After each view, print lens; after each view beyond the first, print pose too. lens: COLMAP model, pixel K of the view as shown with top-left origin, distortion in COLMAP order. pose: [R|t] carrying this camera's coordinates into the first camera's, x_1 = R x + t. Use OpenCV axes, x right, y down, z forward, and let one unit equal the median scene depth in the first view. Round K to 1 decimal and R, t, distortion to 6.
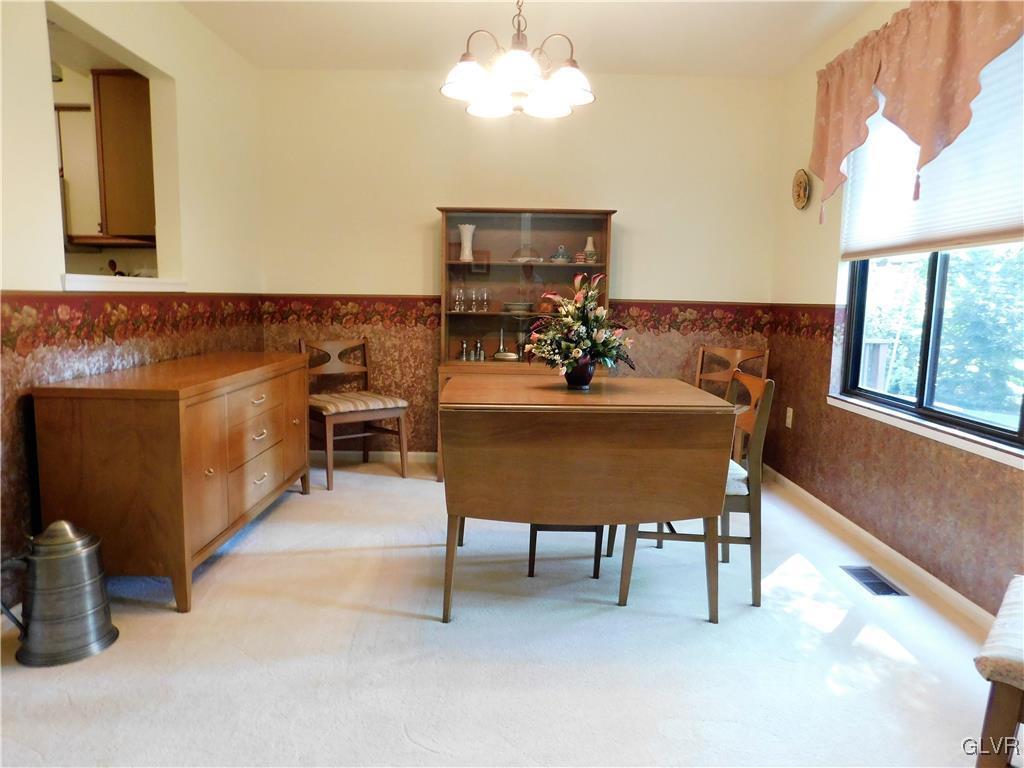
lens RADIAL K [[678.5, 0, 511.5], [0, 678.5, 385.8], [0, 0, 1]] dist [-0.069773, 0.055464]
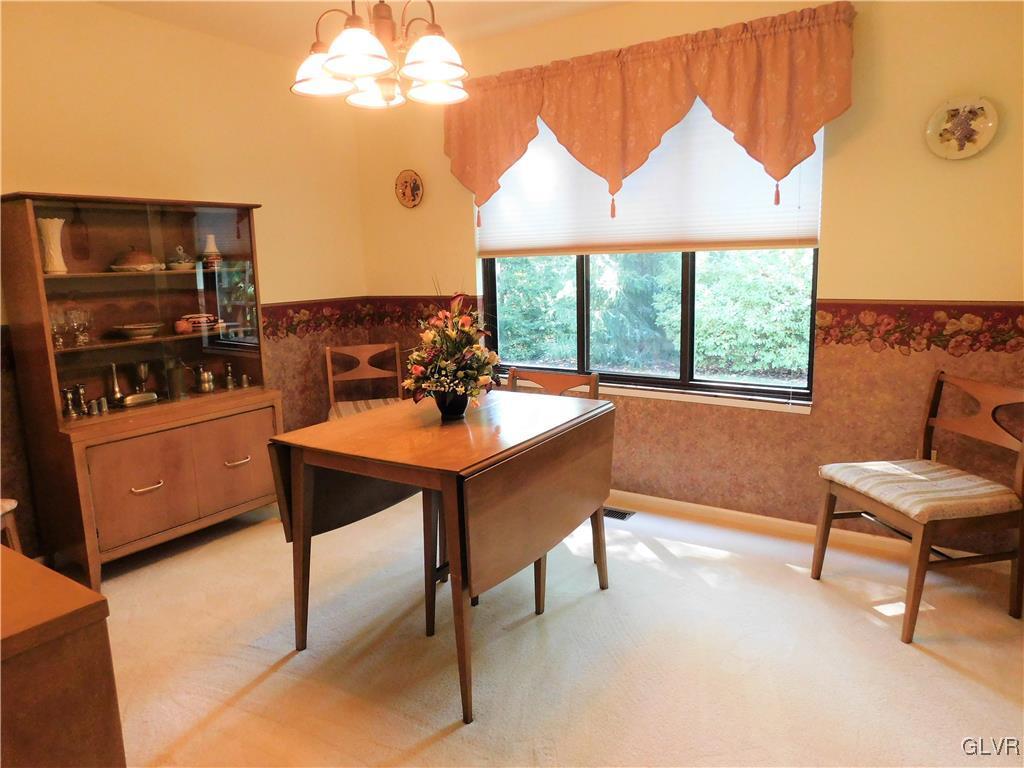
lens RADIAL K [[678.5, 0, 510.6], [0, 678.5, 384.1], [0, 0, 1]] dist [-0.069773, 0.055464]
pose [[0.551460, -0.181921, 0.814123, -0.485785], [0.146896, 0.981858, 0.119900, -0.112696], [-0.821166, 0.053471, 0.568179, 0.330355]]
